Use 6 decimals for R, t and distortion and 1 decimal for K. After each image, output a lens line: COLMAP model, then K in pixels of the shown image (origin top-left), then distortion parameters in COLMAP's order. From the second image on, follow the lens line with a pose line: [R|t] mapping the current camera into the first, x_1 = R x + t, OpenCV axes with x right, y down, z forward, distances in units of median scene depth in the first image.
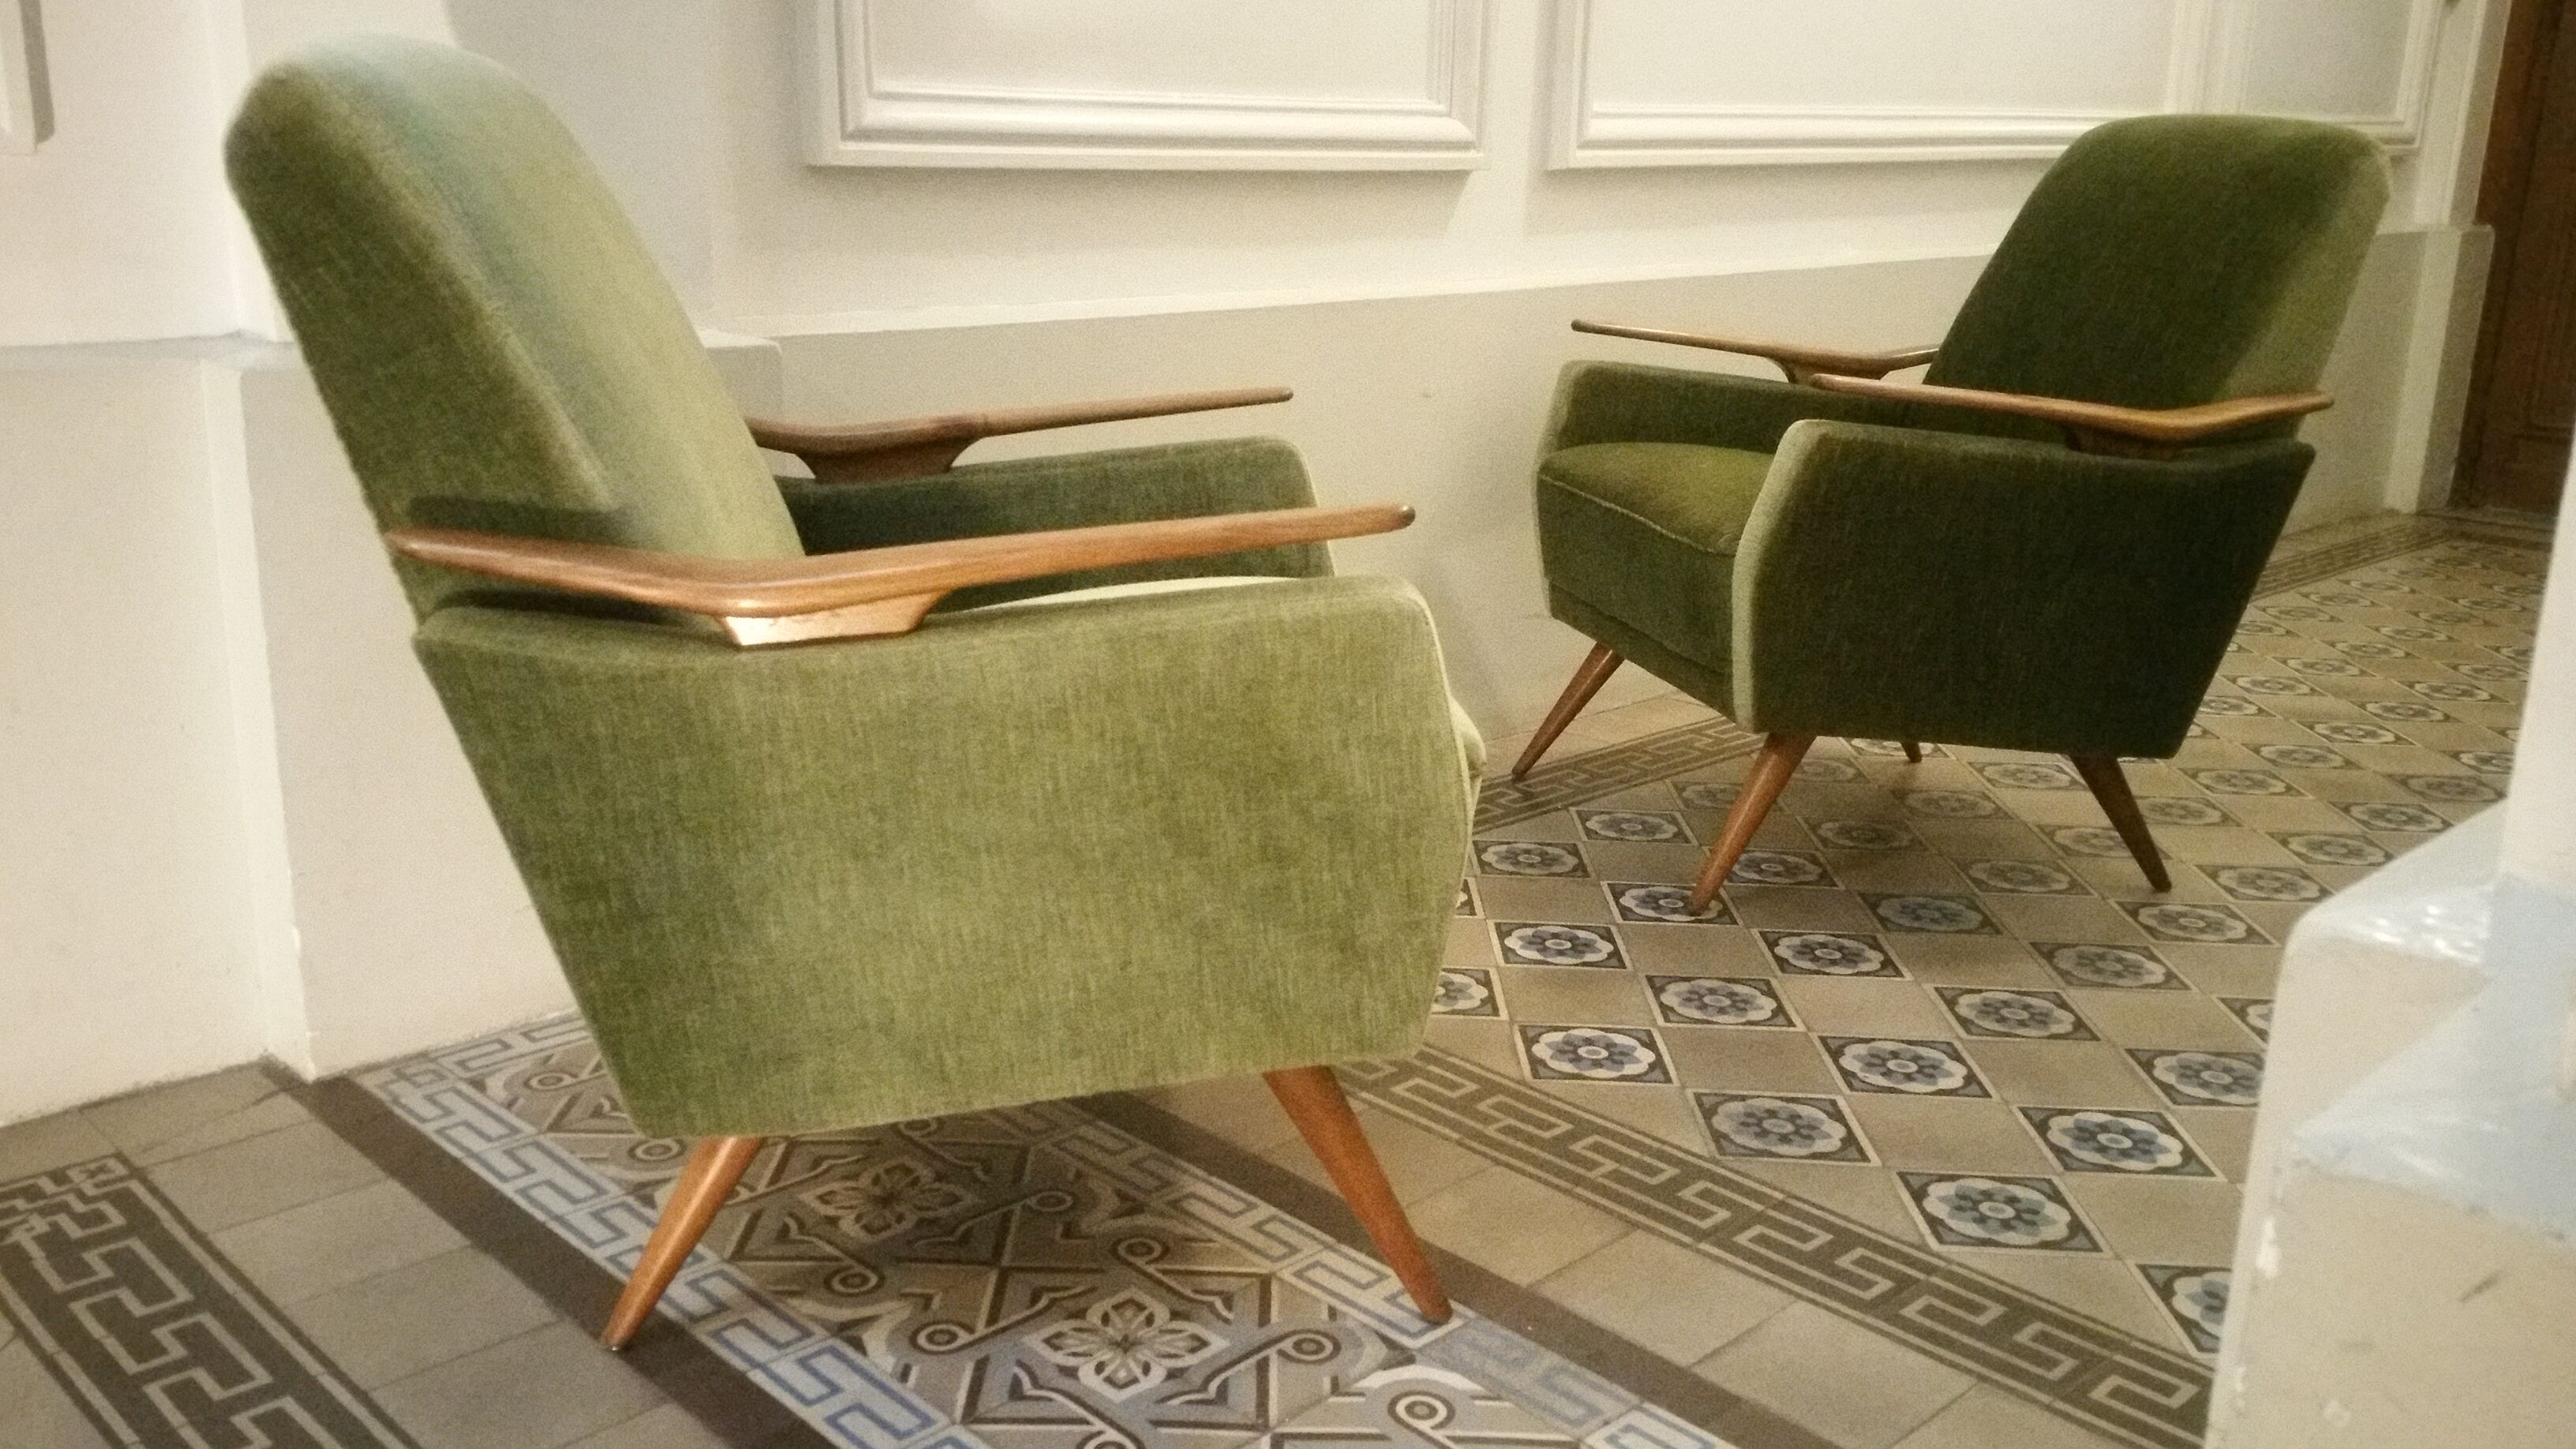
lens RADIAL K [[2154.2, 0, 1286.6], [0, 2154.2, 793.8], [0, 0, 1]] dist [0.149343, -0.271013]
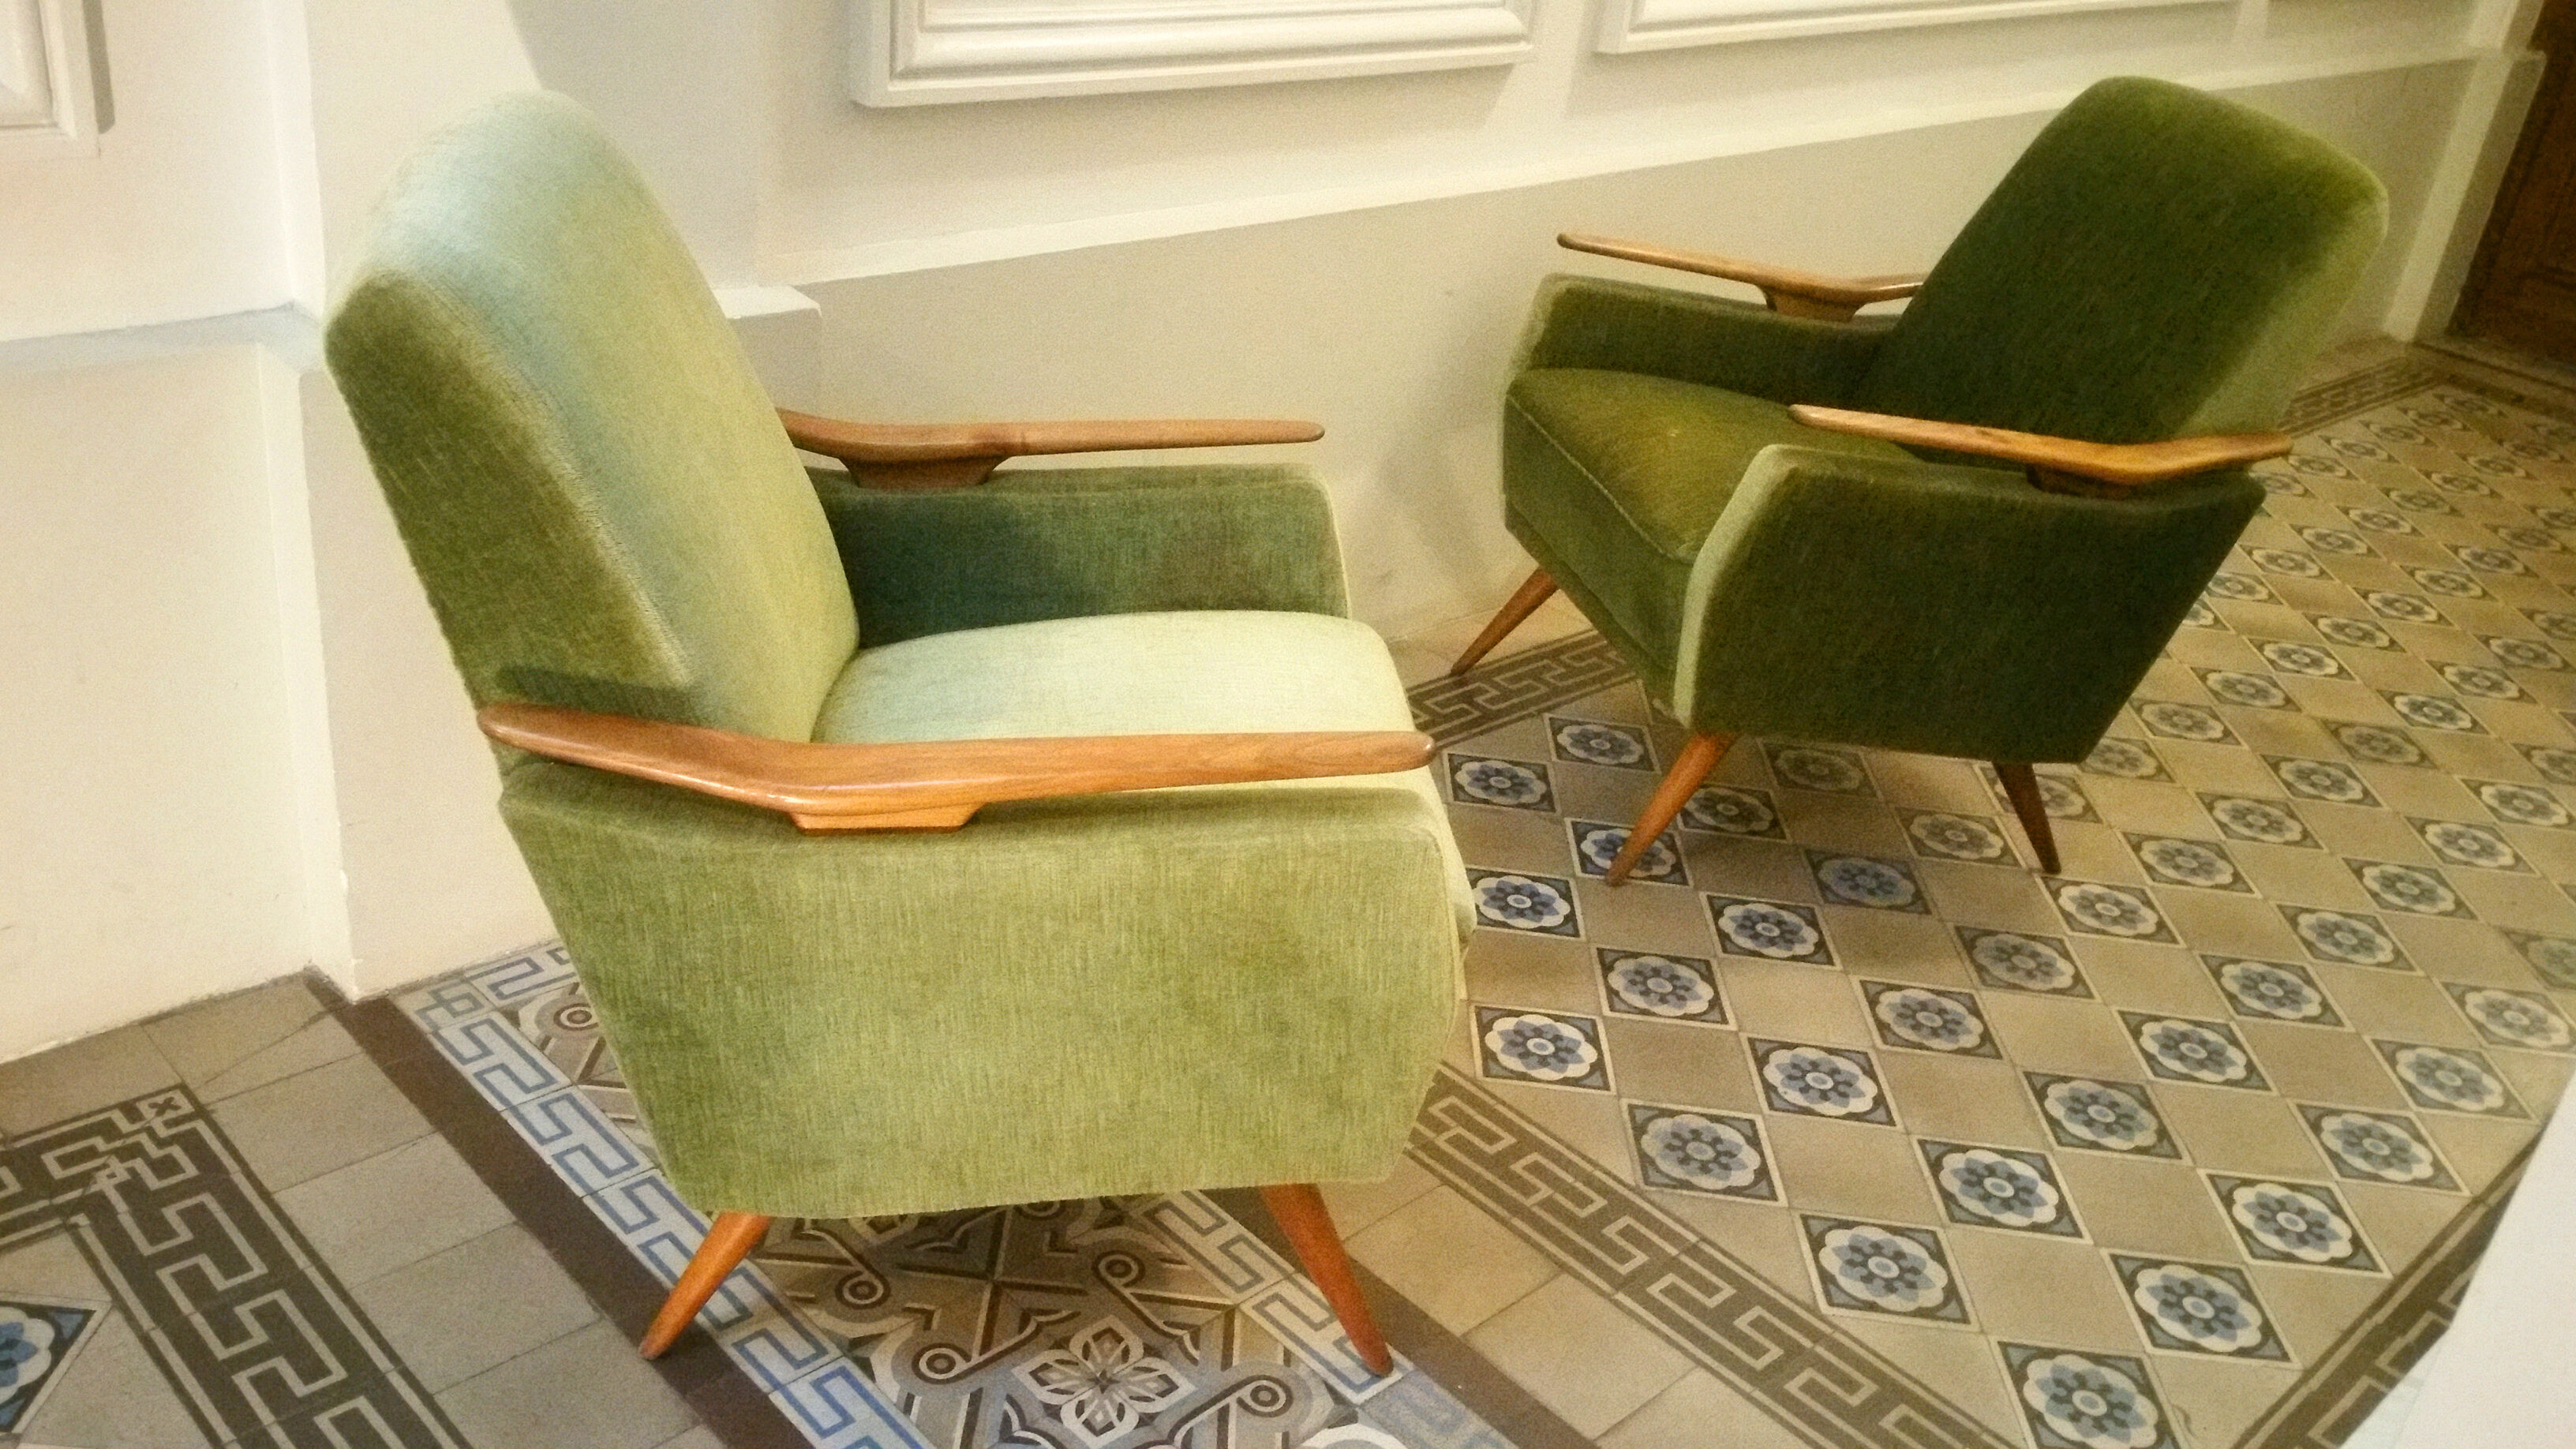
lens RADIAL K [[2154.2, 0, 1286.6], [0, 2154.2, 793.8], [0, 0, 1]] dist [0.149343, -0.271013]
pose [[0.995749, 0.086079, 0.032781, -0.034892], [-0.090874, 0.976181, 0.197007, -0.226019], [-0.015042, -0.199149, 0.979854, -0.039598]]
